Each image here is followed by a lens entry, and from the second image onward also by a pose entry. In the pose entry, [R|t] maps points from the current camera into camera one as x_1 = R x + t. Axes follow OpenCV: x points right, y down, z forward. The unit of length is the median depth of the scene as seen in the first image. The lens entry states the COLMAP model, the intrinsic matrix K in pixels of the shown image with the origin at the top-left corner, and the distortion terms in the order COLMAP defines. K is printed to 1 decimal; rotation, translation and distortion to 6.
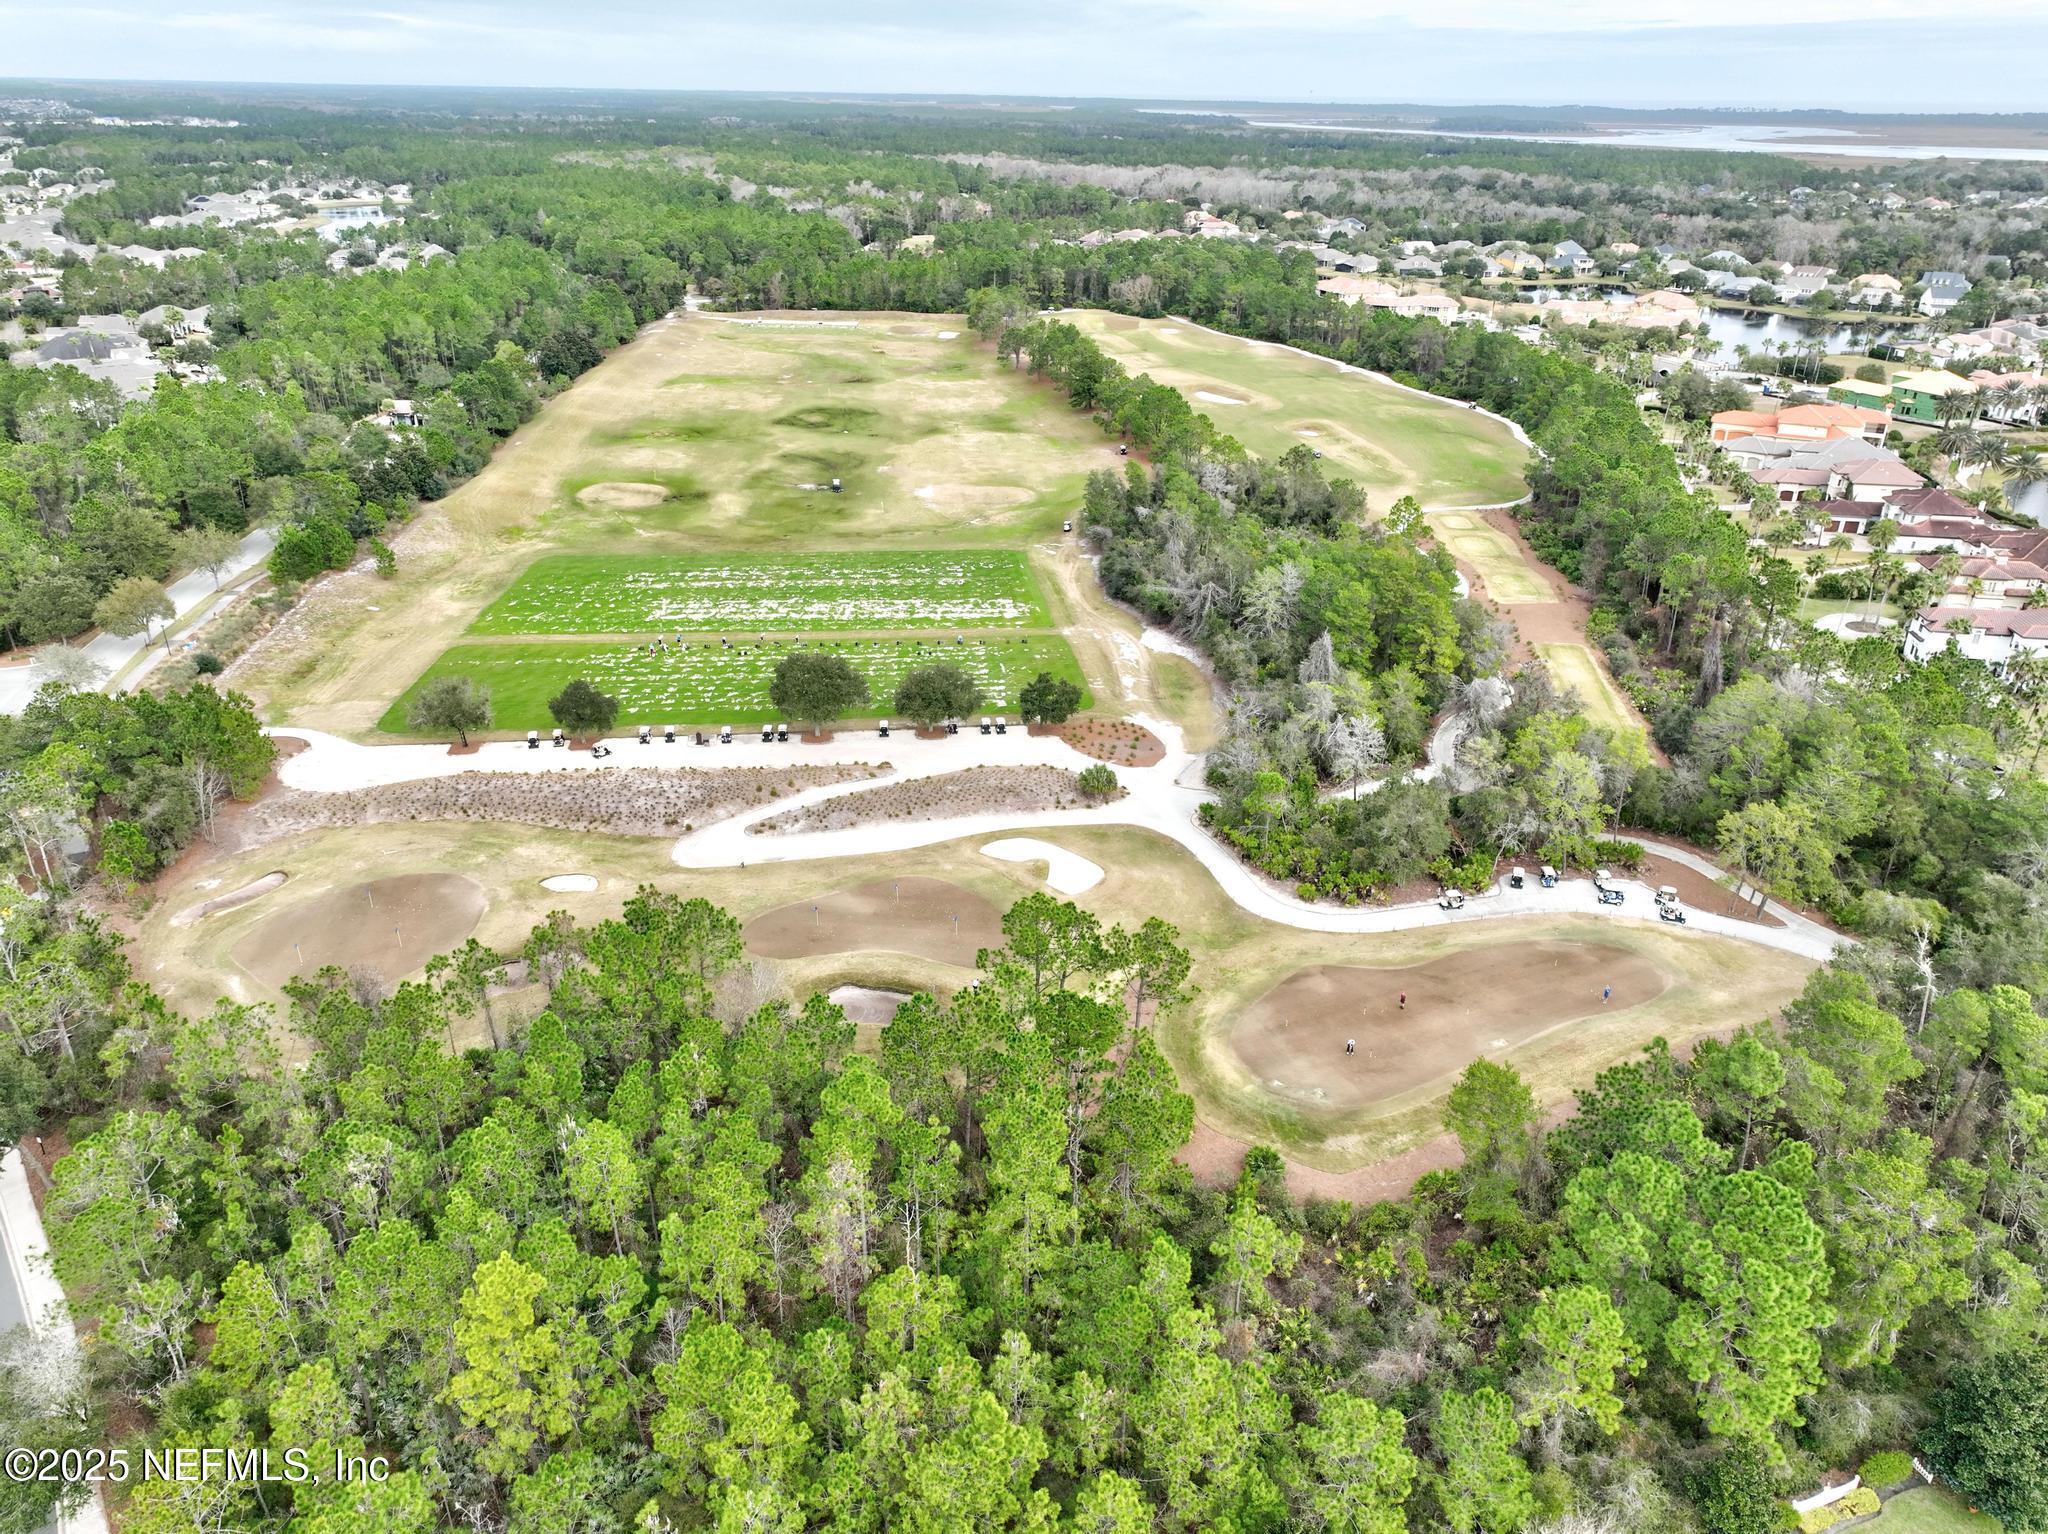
lens RADIAL K [[1444.3, 0, 1024.0], [0, 1444.3, 767.0], [0, 0, 1]] dist [0.001194, 0.019439]
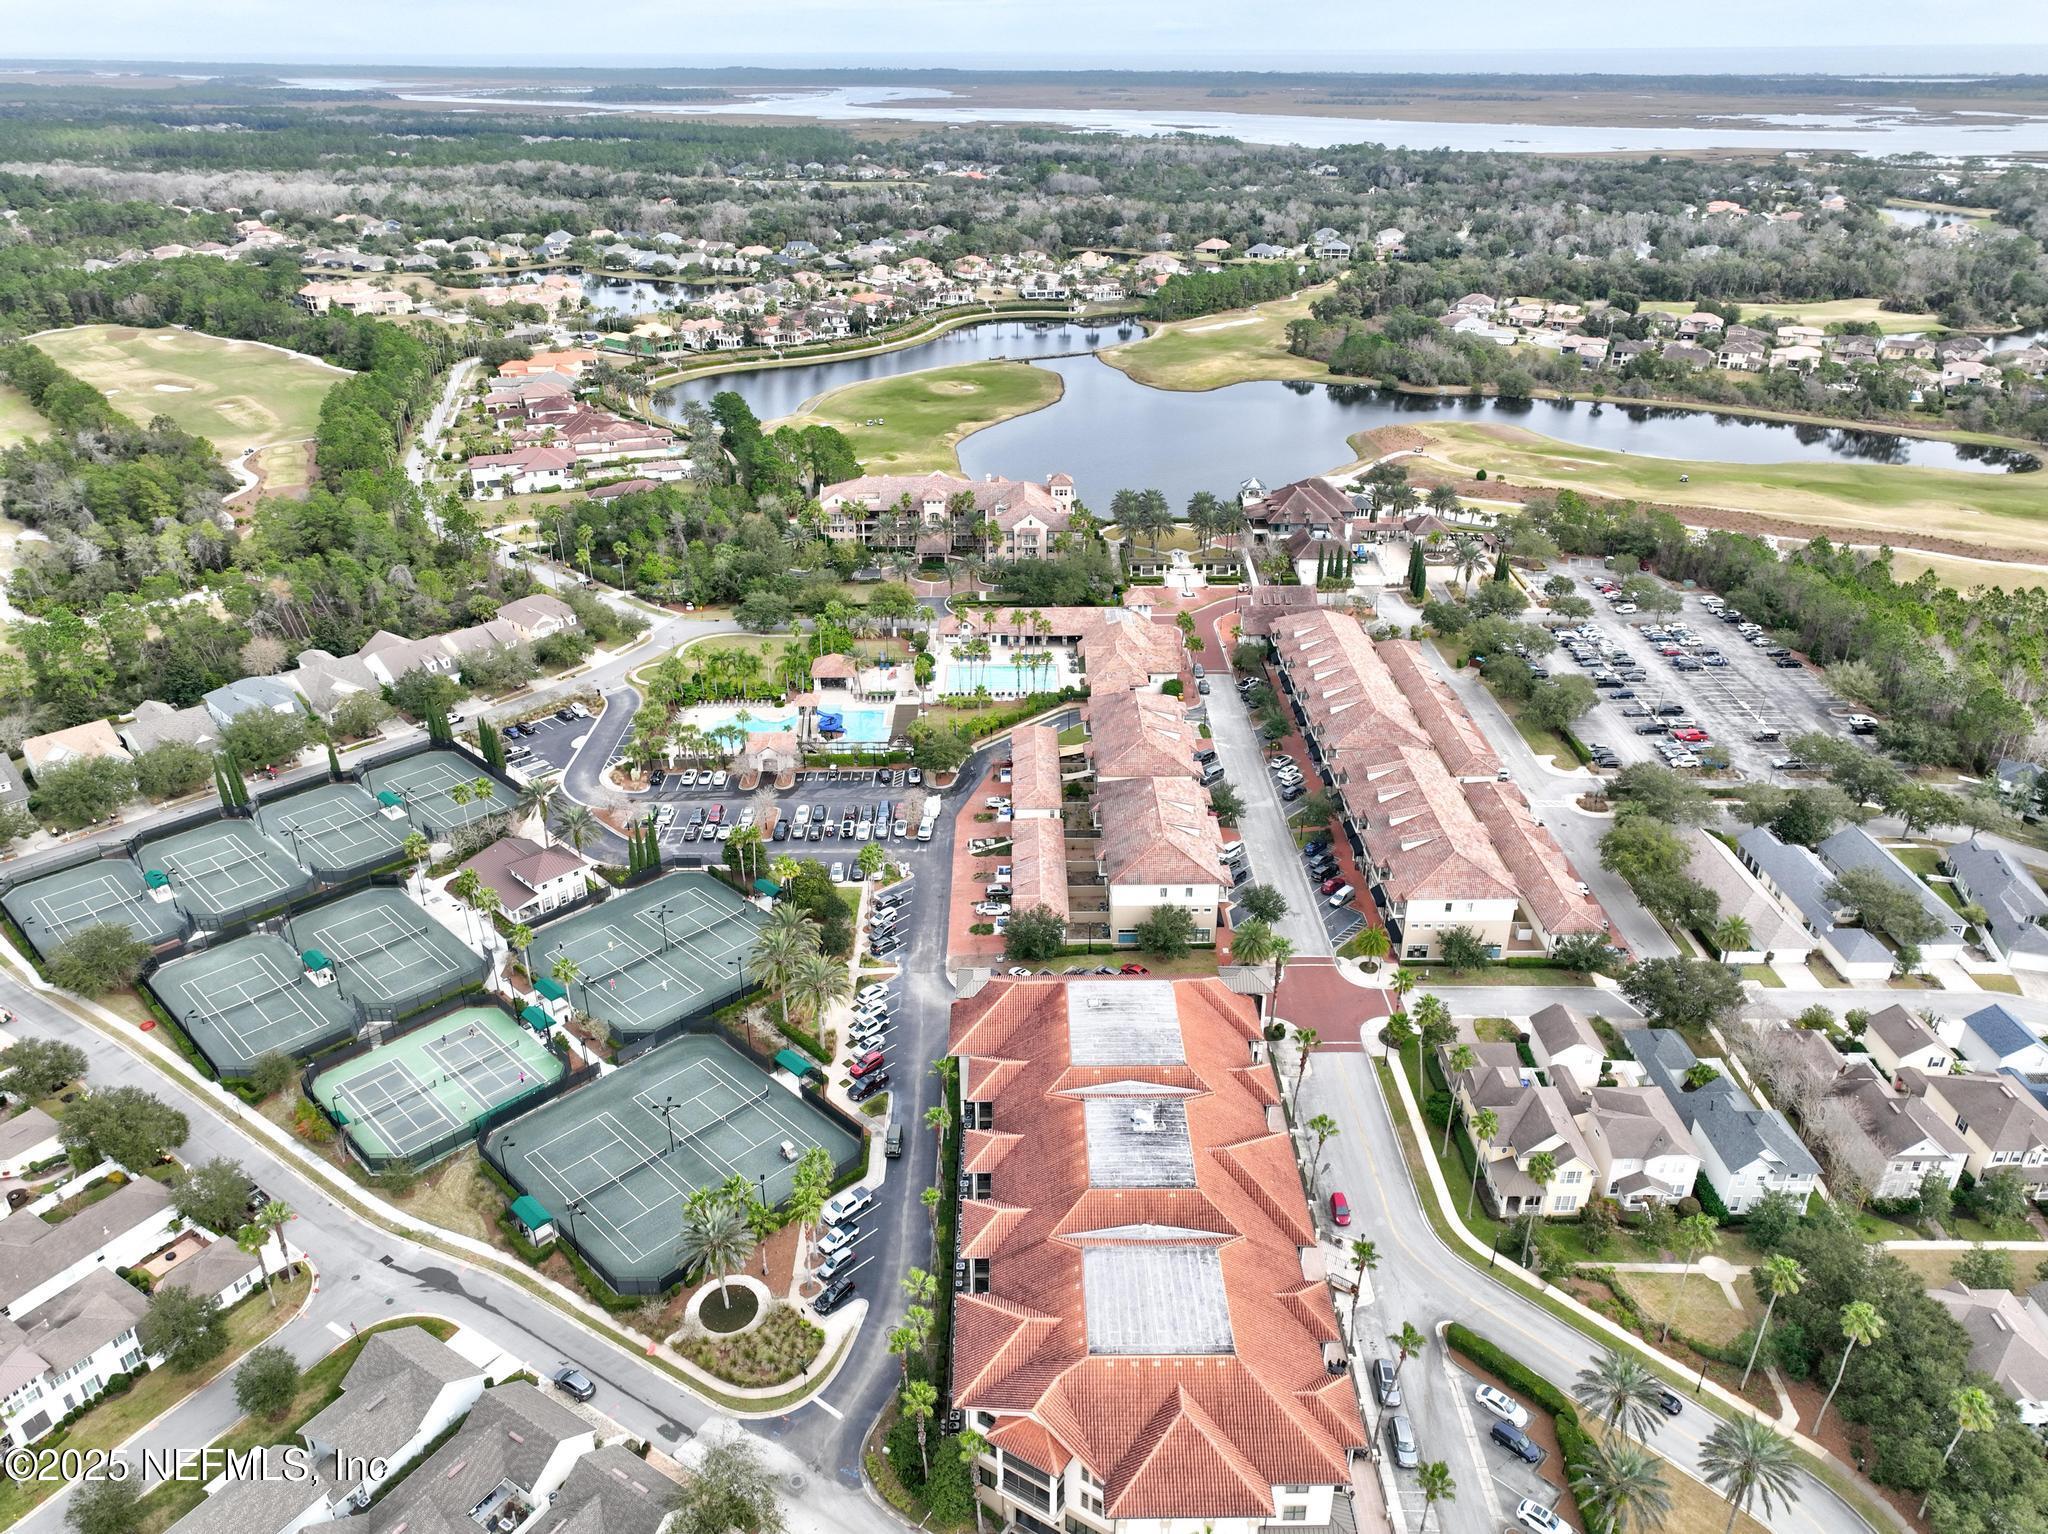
lens RADIAL K [[1444.3, 0, 1024.0], [0, 1444.3, 767.0], [0, 0, 1]] dist [0.001194, 0.019439]
pose [[0.883852, -0.223345, 0.411003, 0.147227], [0.212619, 0.974457, 0.072303, 0.125538], [-0.416653, 0.023482, 0.908762, -0.433782]]
